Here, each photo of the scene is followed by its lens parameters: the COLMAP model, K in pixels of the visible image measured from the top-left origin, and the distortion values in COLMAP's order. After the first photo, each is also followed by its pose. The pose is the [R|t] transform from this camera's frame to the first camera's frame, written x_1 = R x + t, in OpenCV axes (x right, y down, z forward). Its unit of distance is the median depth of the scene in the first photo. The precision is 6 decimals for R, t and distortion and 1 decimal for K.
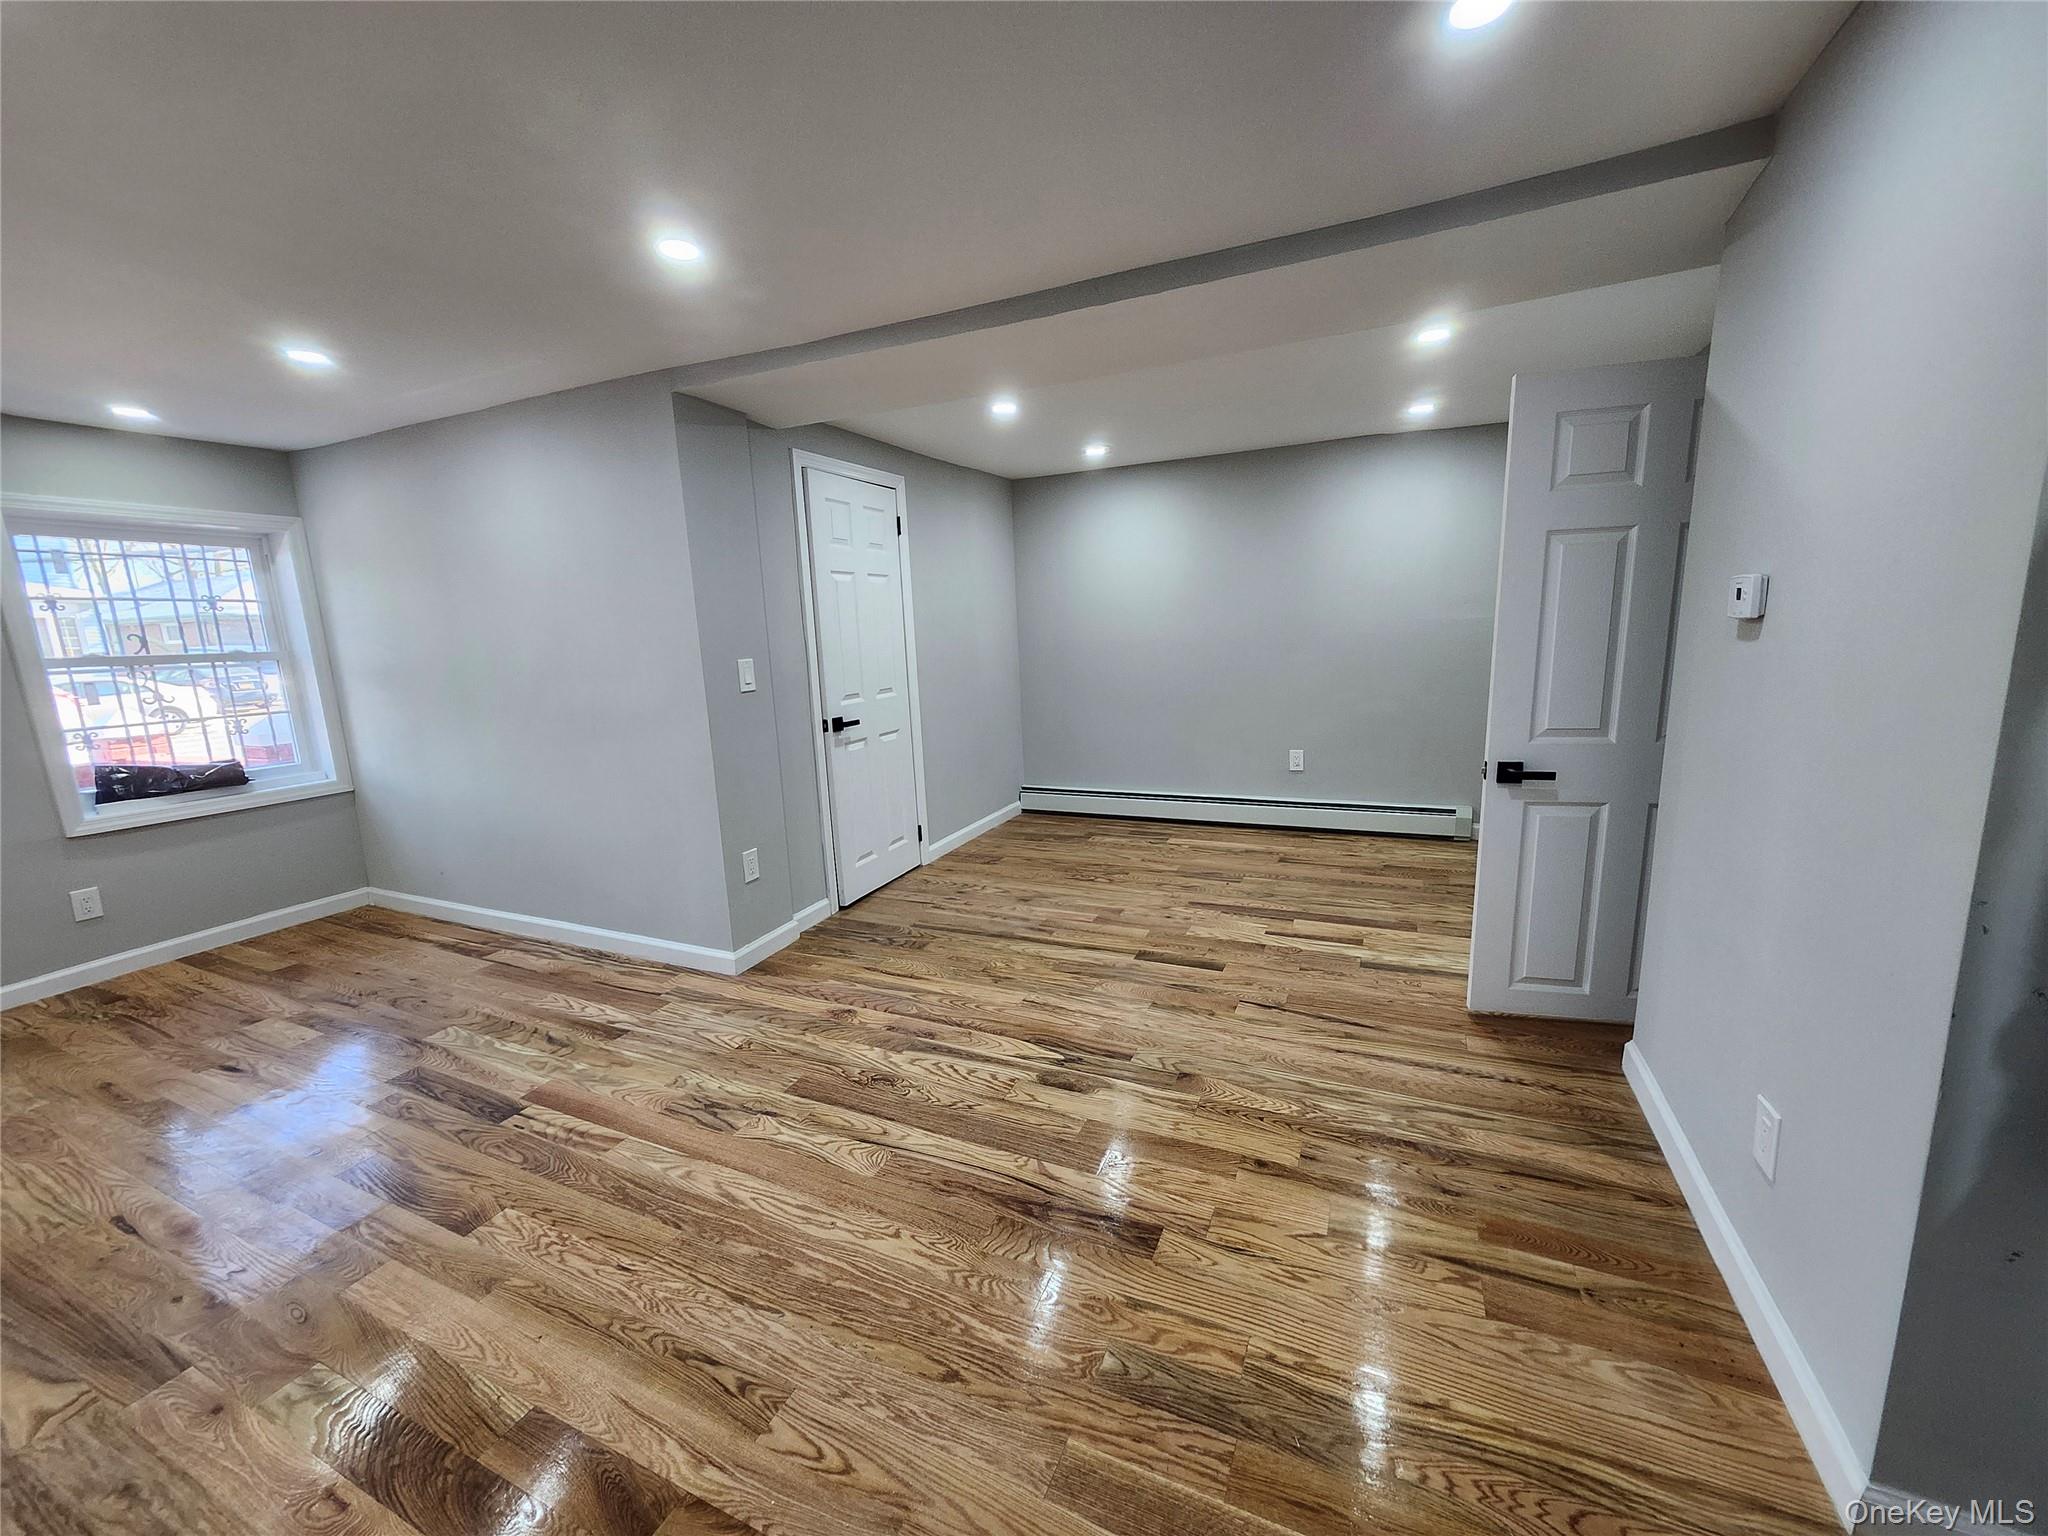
lens RADIAL K [[788.4, 0, 1020.7], [0, 788.4, 784.6], [0, 0, 1]] dist [0.001989, -0.001036]
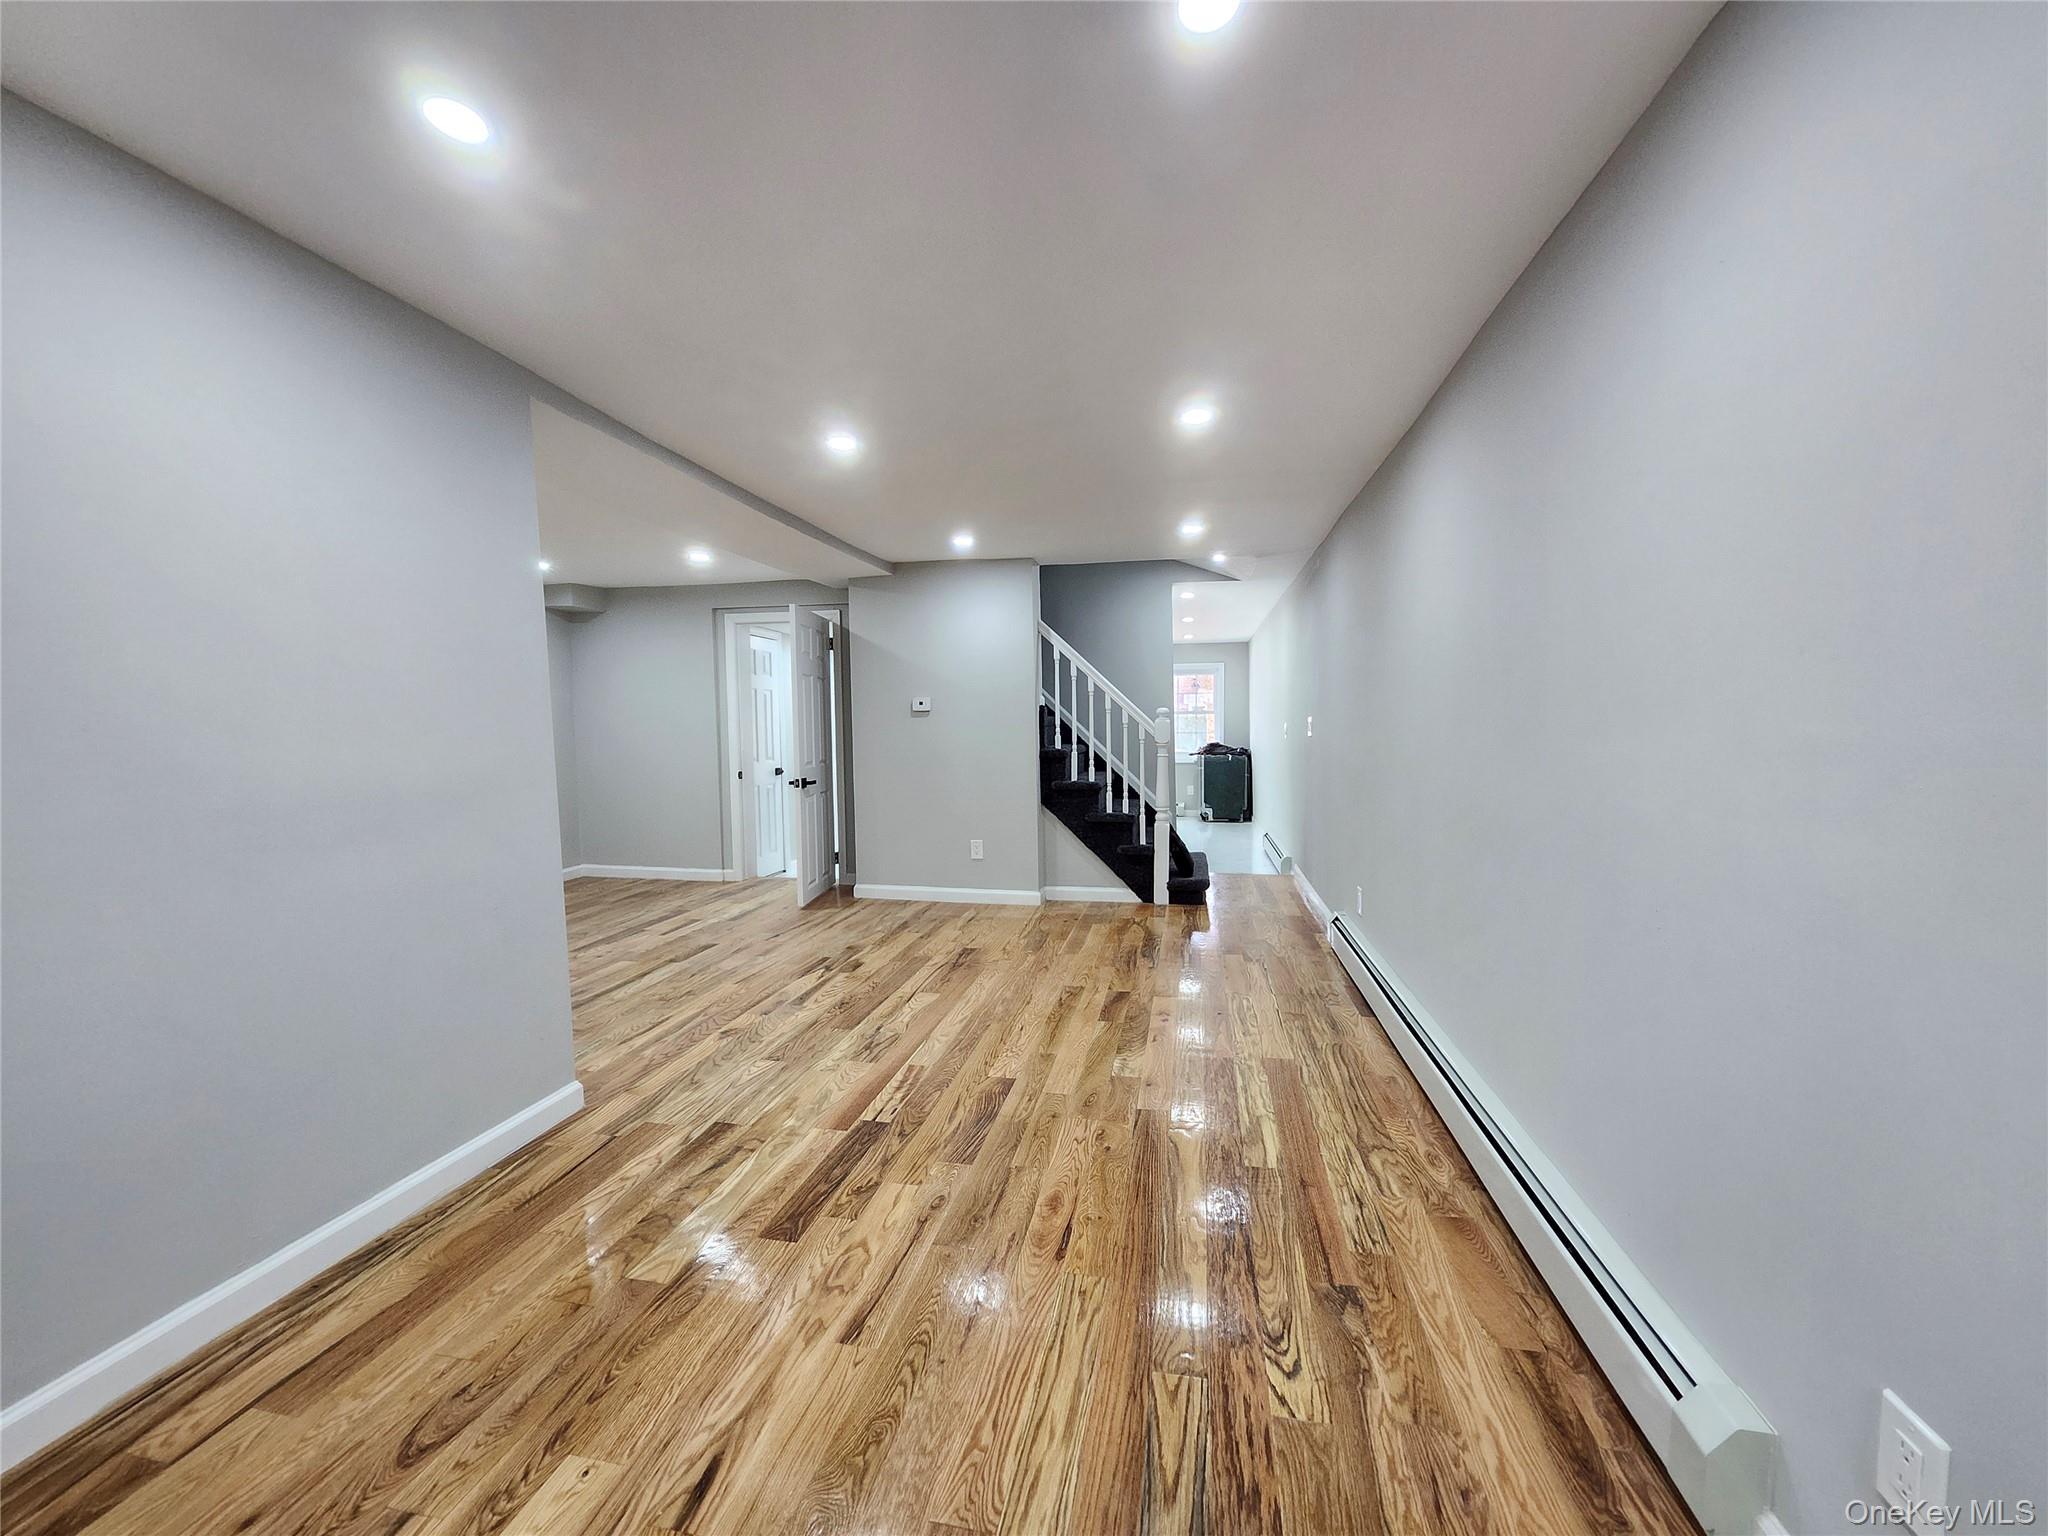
lens RADIAL K [[788.4, 0, 1038.5], [0, 788.4, 767.5], [0, 0, 1]] dist [0.001989, -0.001036]
pose [[-0.225191, -0.012421, 0.974235, -1.384915], [0.214745, 0.974696, 0.062065, -0.044179], [-0.950354, 0.223189, -0.216826, 0.748413]]
